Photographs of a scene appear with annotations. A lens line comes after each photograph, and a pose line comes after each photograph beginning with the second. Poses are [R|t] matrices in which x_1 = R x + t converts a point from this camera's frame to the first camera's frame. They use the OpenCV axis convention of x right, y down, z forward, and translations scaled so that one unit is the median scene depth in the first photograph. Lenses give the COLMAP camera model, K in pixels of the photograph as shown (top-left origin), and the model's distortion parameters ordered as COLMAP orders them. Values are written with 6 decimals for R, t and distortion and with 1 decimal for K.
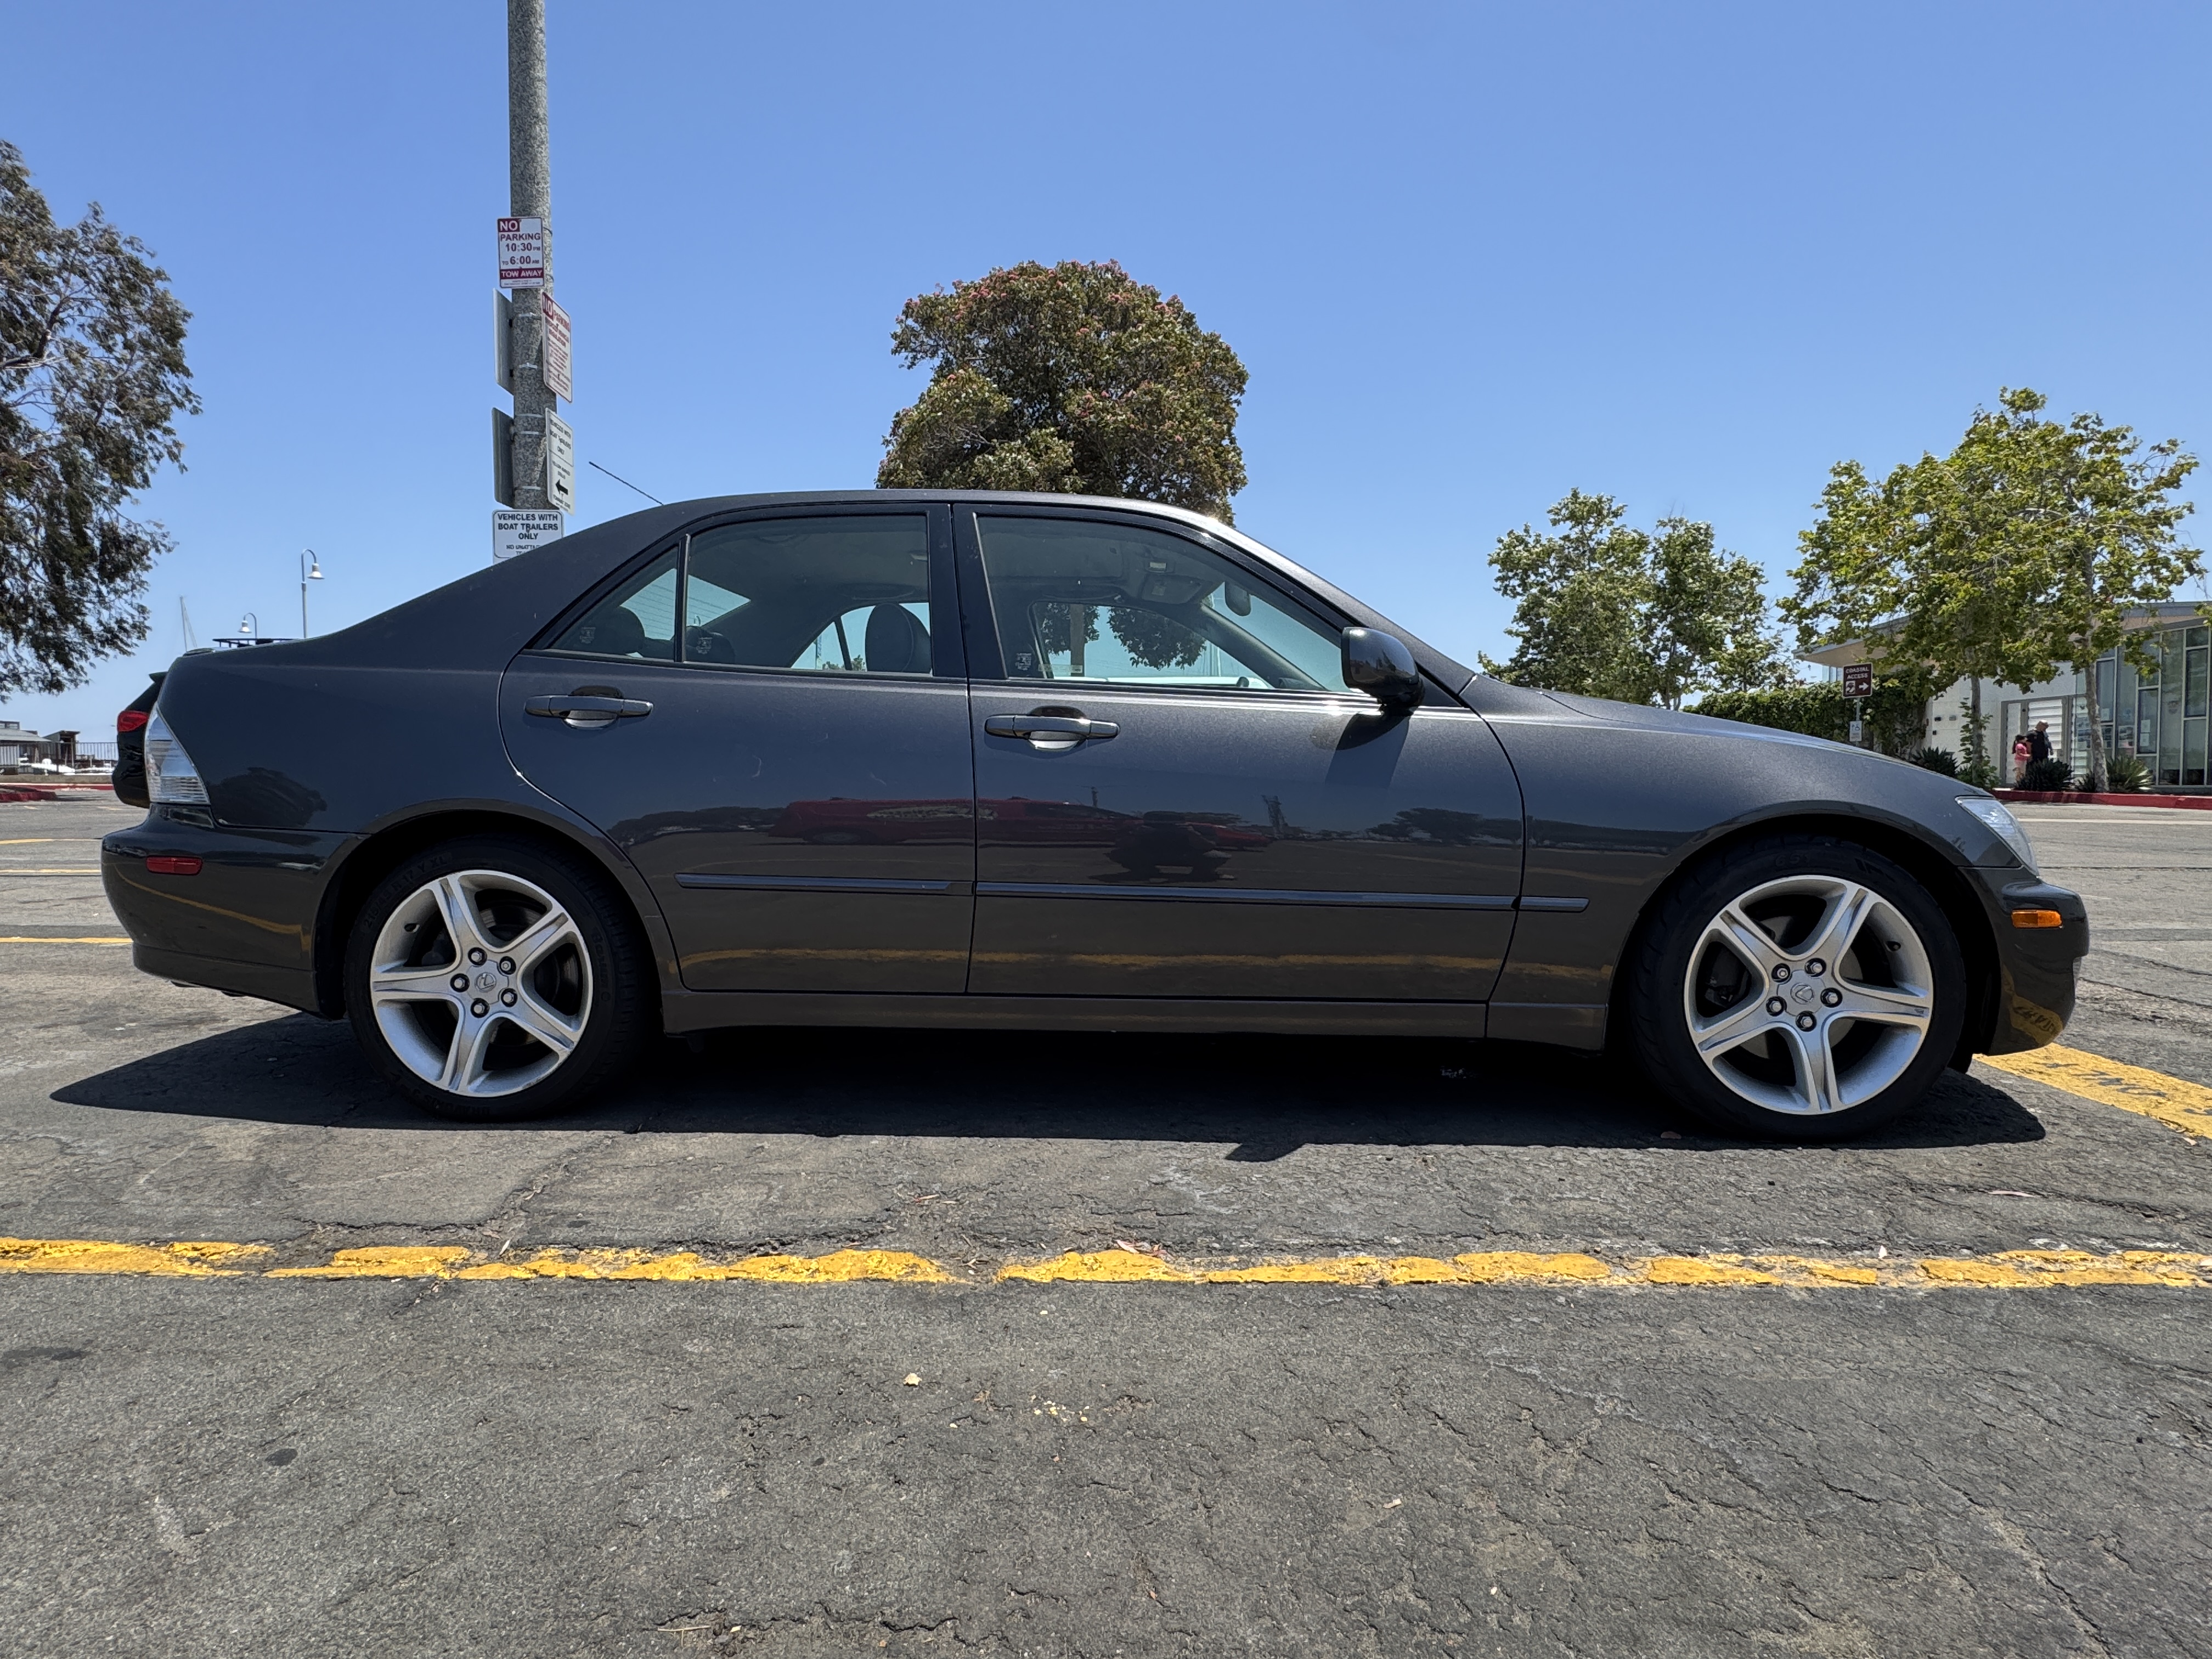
lens RADIAL K [[1171.9, 0, 1106.0], [0, 1171.9, 829.5], [0, 0, 1]] dist [-0.018407, 0.000097]
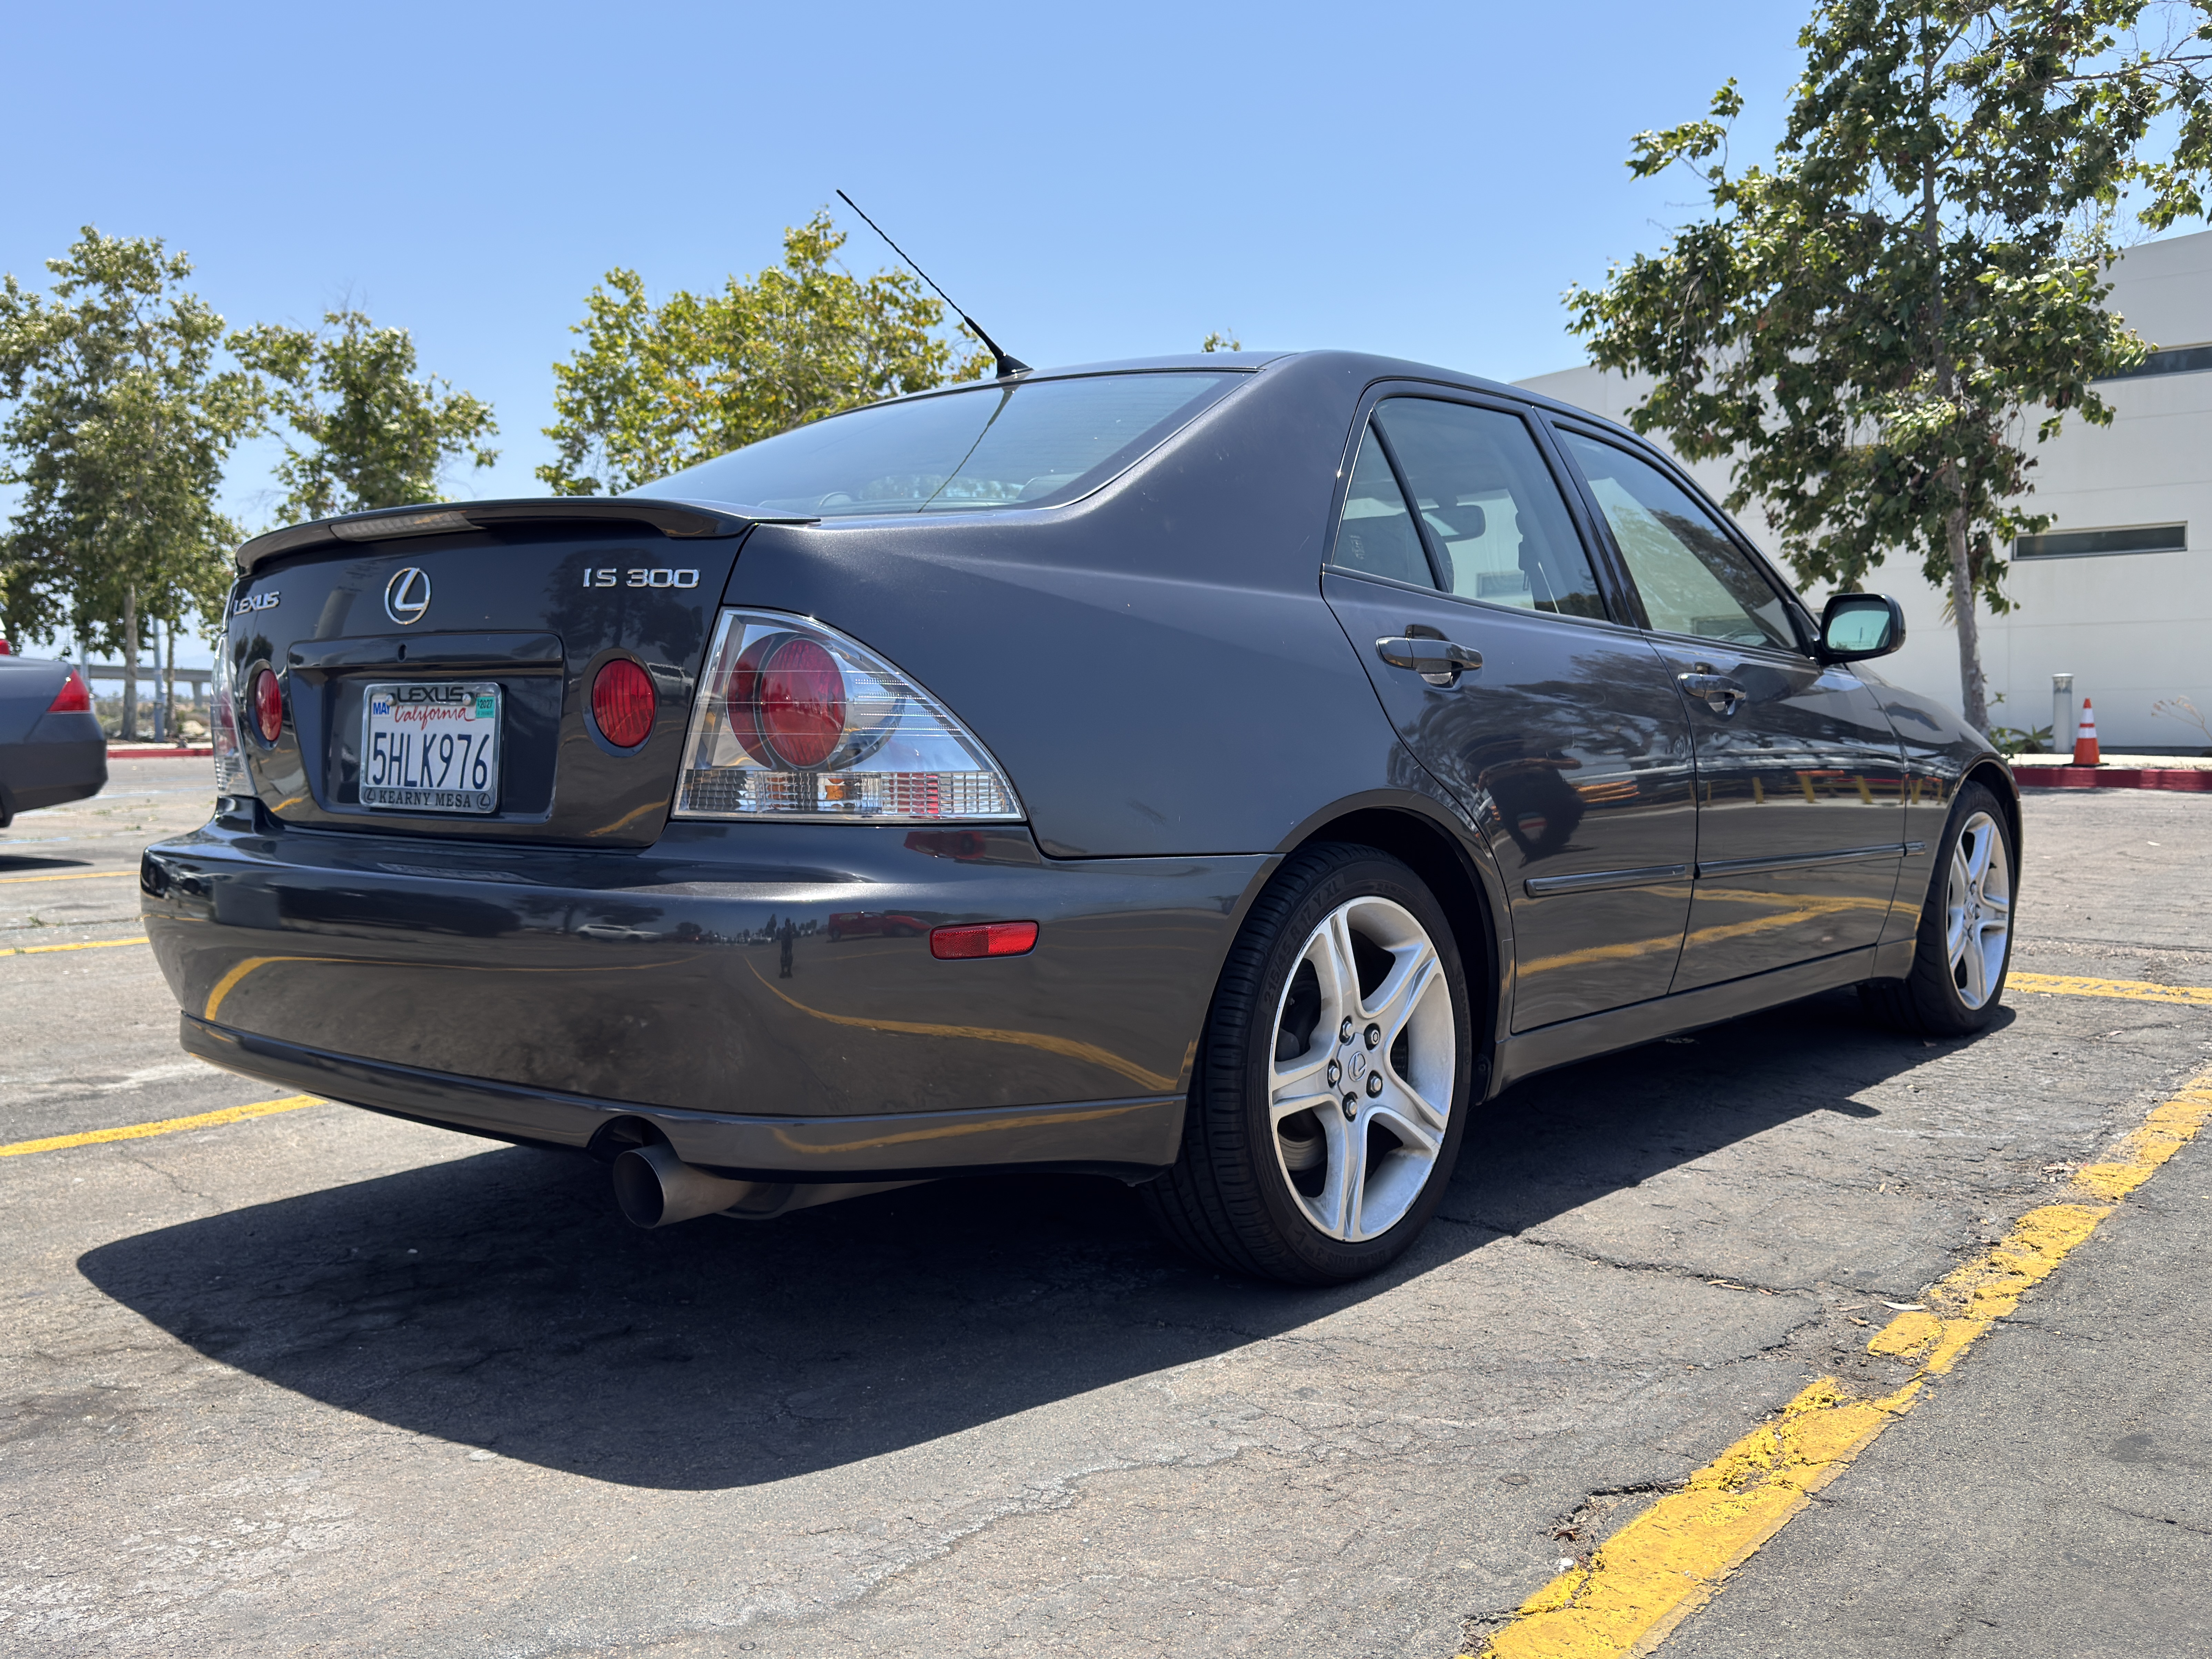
lens RADIAL K [[1974.4, 0, 1106.0], [0, 1974.4, 829.5], [0, 0, 1]] dist [0.104365, -0.305082]
pose [[0.619798, -0.047138, 0.783344, -0.124623], [0.042594, 0.998744, 0.026399, -0.003233], [-0.783605, 0.017004, 0.621027, 0.034254]]
